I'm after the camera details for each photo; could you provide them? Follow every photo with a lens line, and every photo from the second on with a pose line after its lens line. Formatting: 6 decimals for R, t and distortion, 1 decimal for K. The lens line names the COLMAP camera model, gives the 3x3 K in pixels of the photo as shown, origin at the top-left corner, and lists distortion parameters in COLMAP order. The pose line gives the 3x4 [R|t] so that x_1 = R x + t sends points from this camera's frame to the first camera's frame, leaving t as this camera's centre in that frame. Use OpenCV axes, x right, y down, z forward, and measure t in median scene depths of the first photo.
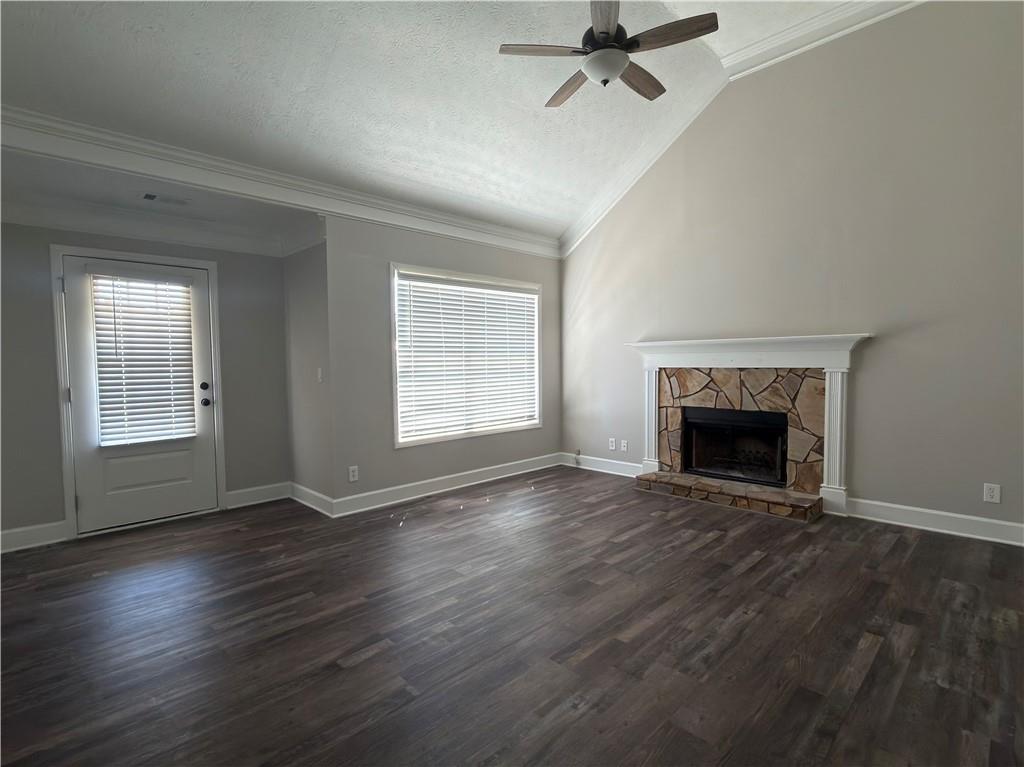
lens RADIAL K [[506.9, 0, 515.1], [0, 506.9, 383.6], [0, 0, 1]] dist [-0.000068, -0.000135]
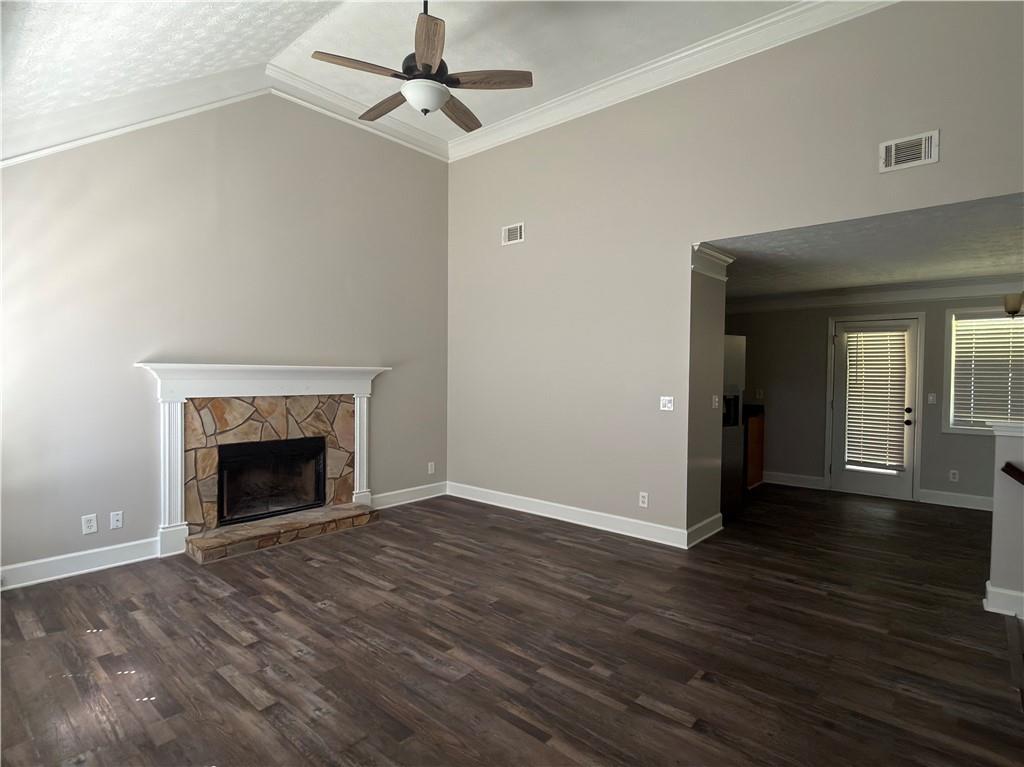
lens RADIAL K [[540.9, 0, 512.4], [0, 540.9, 382.5], [0, 0, 1]] dist [0.001671, 0.000111]
pose [[-0.080519, -0.004530, 0.996743, -0.652267], [0.034642, 0.999373, 0.007340, -0.051443], [-0.996151, 0.035120, -0.080312, 0.686455]]
